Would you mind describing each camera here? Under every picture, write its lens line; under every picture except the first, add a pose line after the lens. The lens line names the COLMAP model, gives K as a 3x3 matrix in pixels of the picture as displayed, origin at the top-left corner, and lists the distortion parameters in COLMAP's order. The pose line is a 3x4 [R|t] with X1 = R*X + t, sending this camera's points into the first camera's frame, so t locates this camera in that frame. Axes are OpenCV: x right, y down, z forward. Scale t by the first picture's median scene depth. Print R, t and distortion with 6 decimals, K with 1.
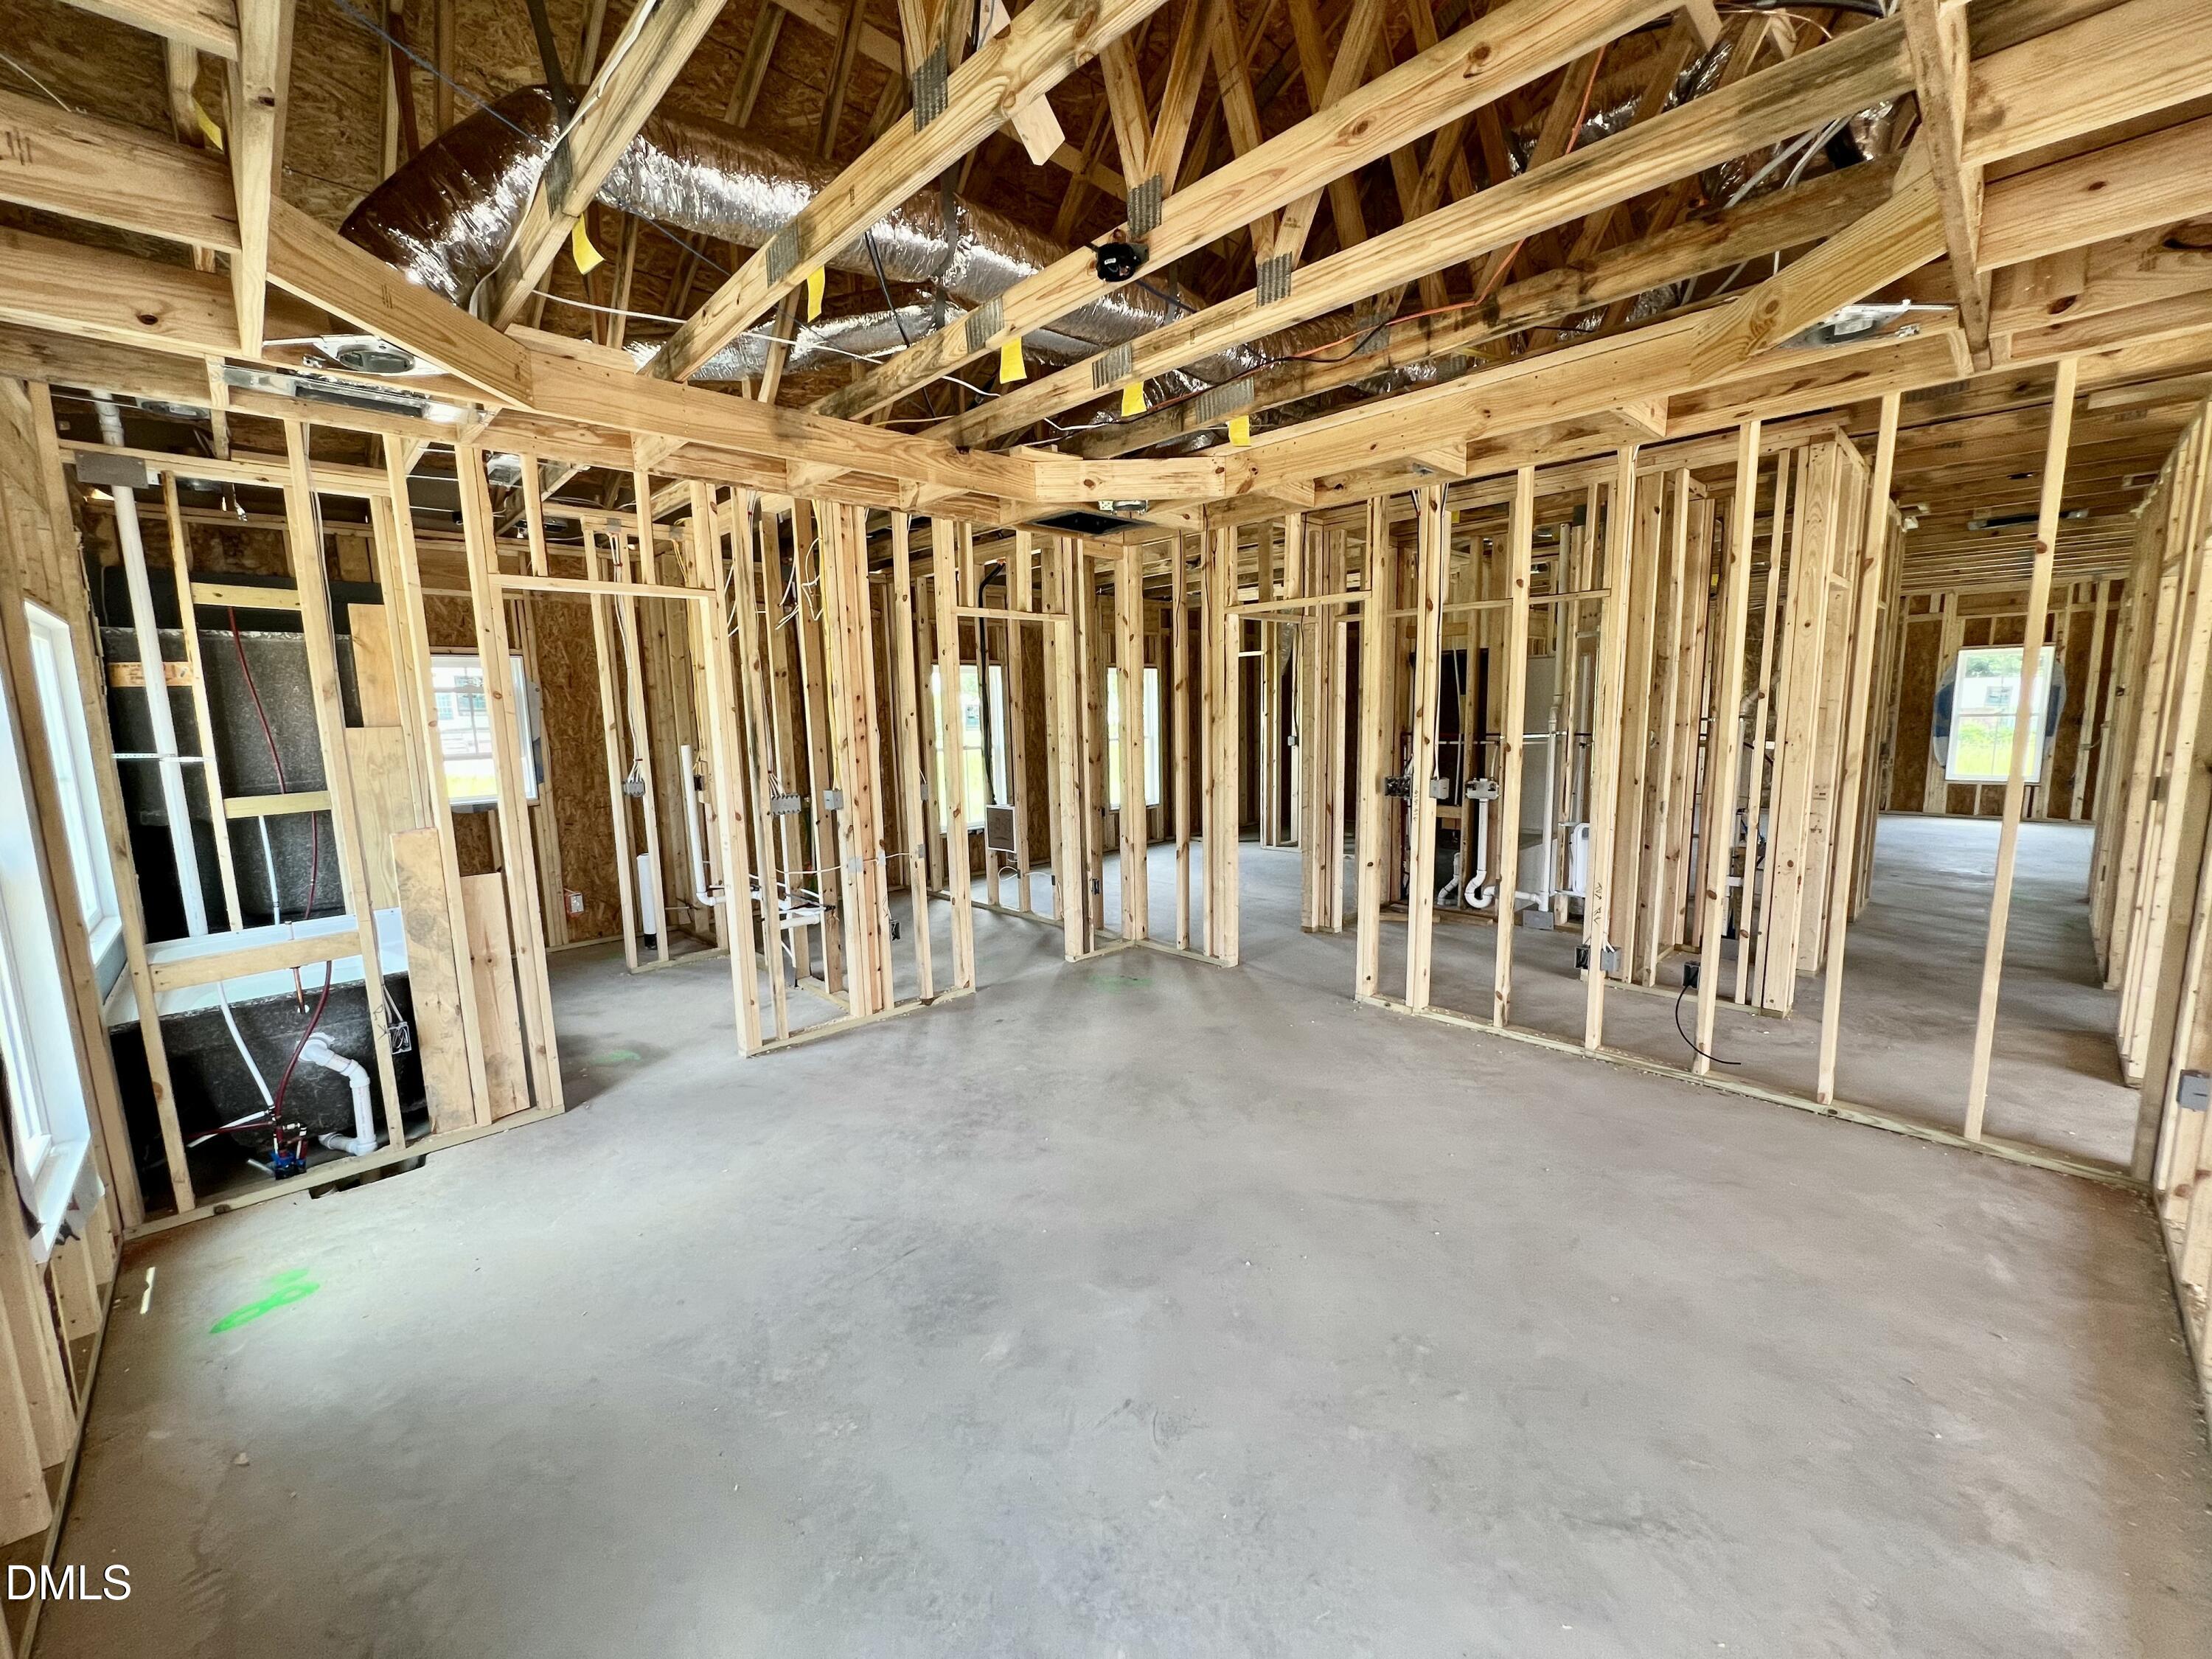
lens RADIAL K [[889.4, 0, 1100.6], [0, 889.4, 827.5], [0, 0, 1]] dist [0.000775, -0.000023]
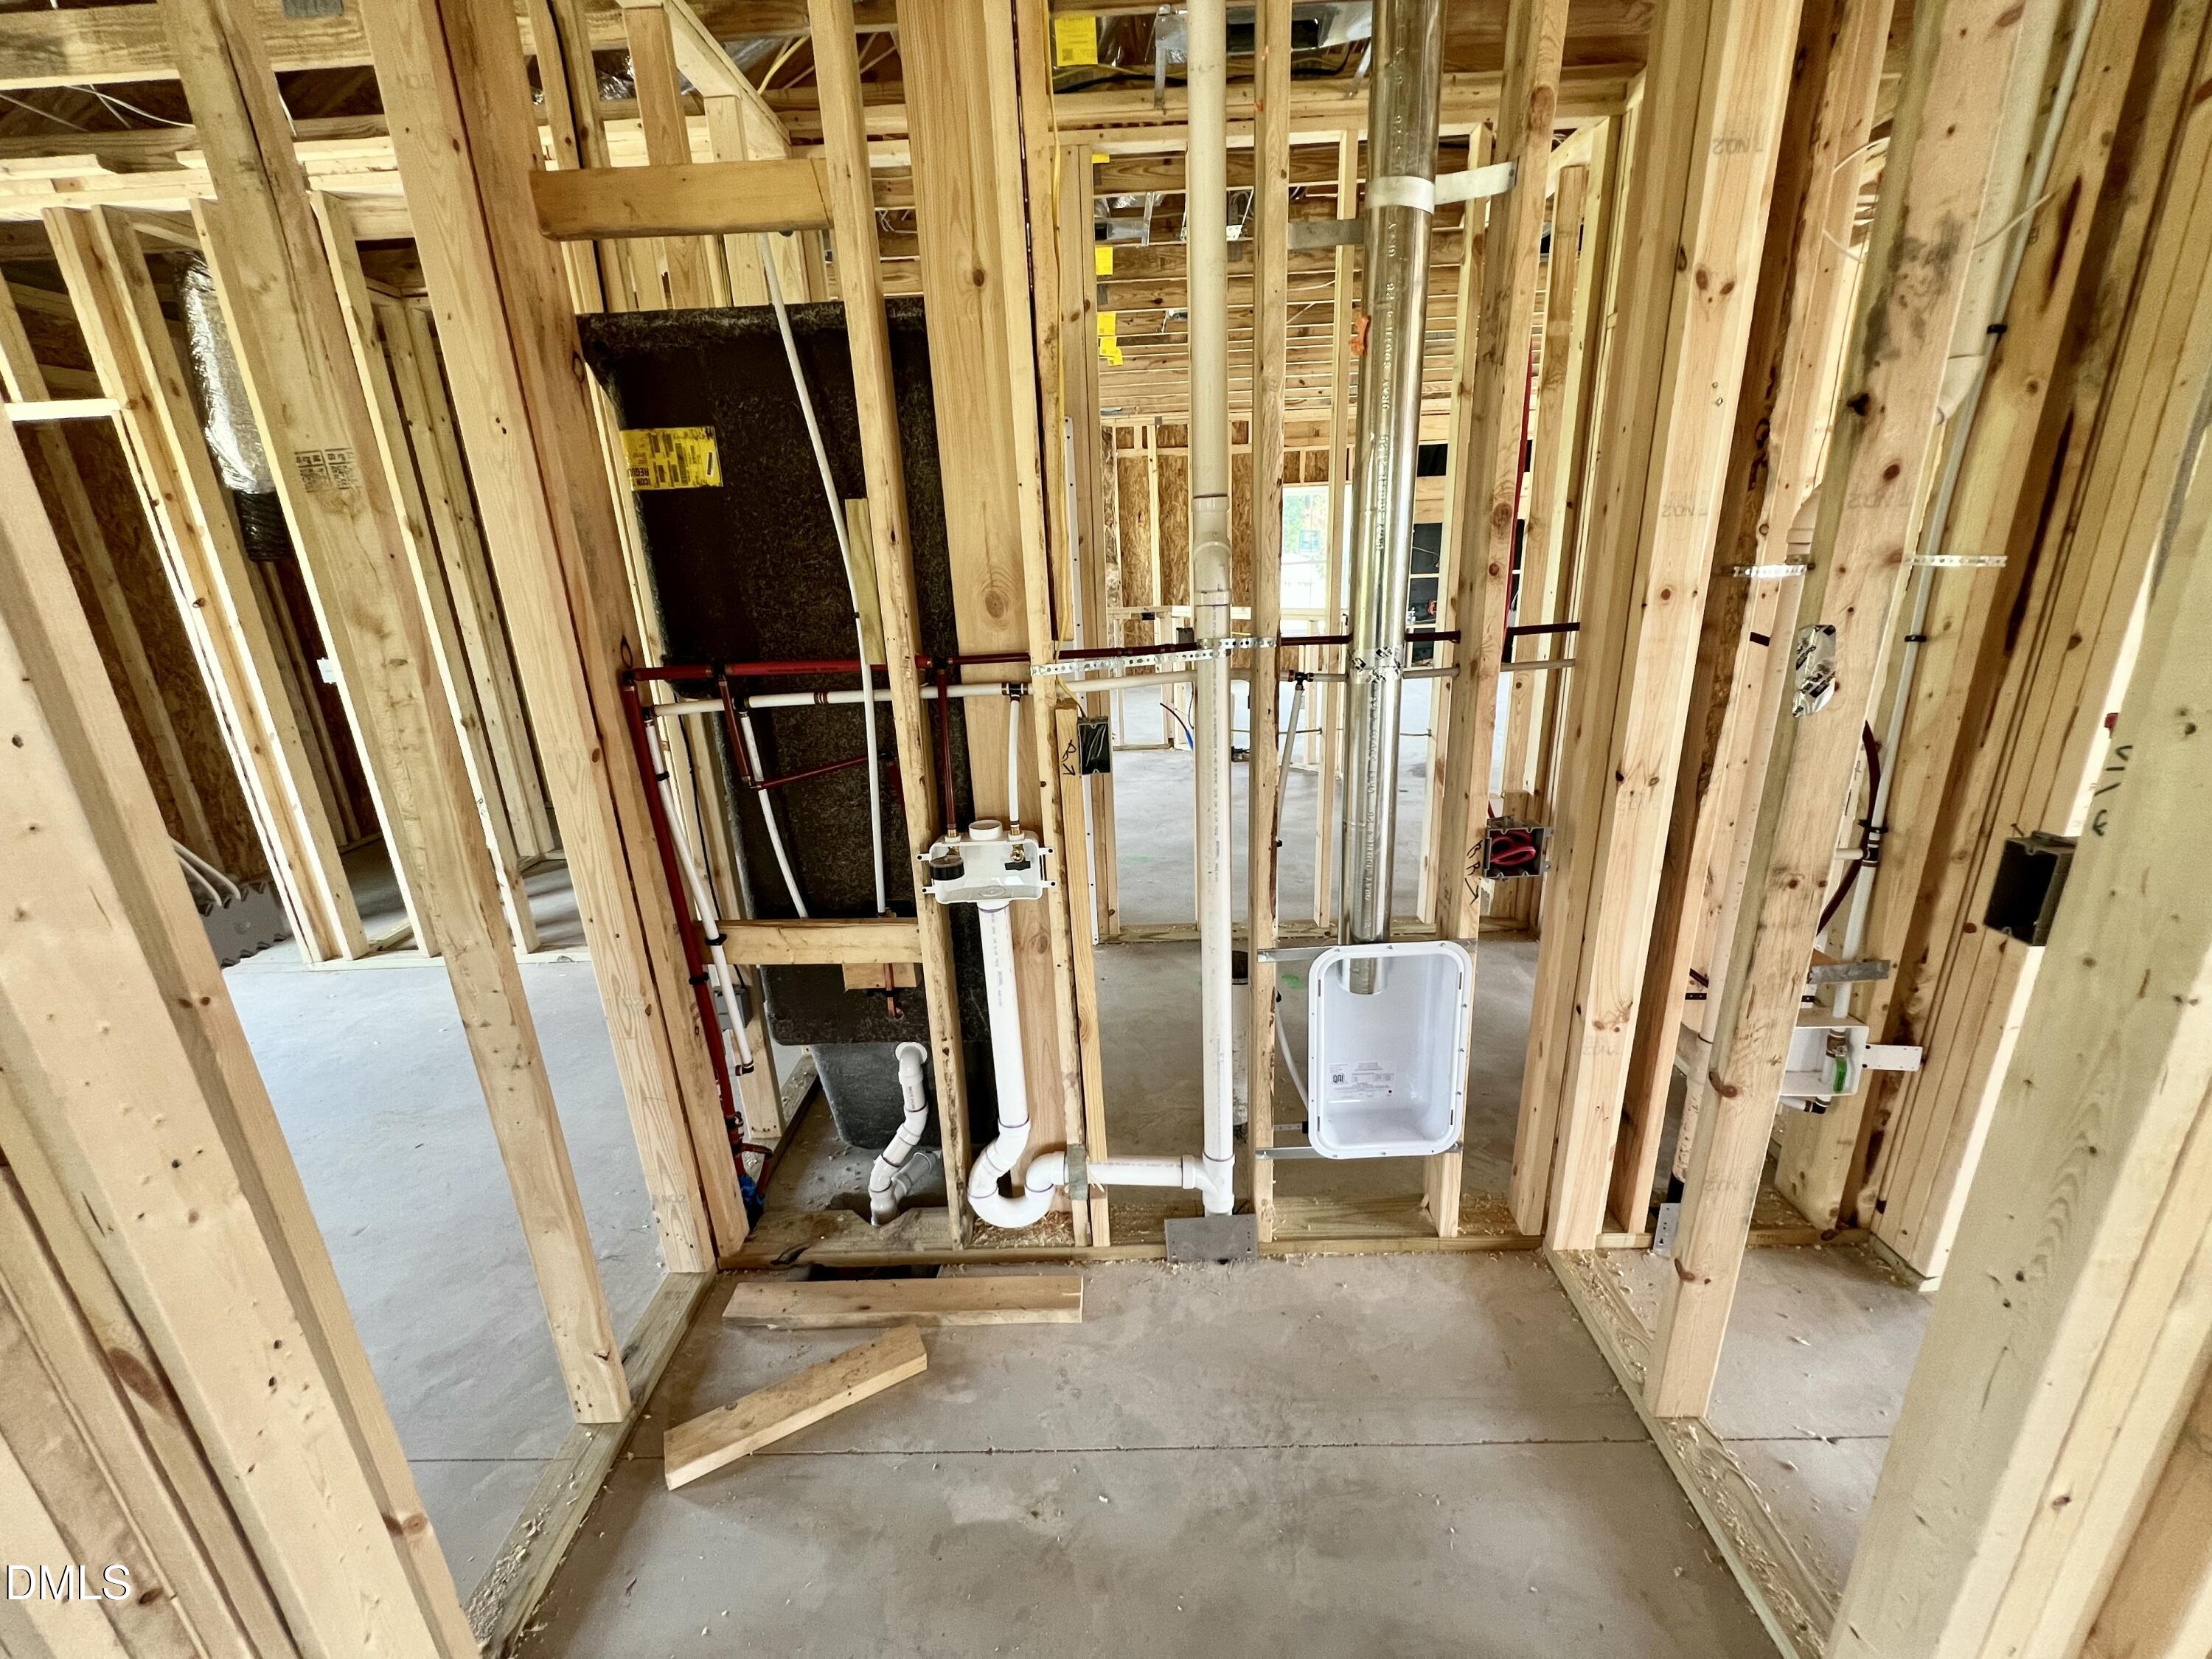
lens RADIAL K [[889.4, 0, 1096.3], [0, 889.4, 832.0], [0, 0, 1]] dist [0.000775, -0.000023]
pose [[0.707073, -0.223357, 0.670940, 0.267321], [0.122797, 0.973174, 0.194561, -0.098941], [-0.696397, -0.055179, 0.715532, 0.764378]]
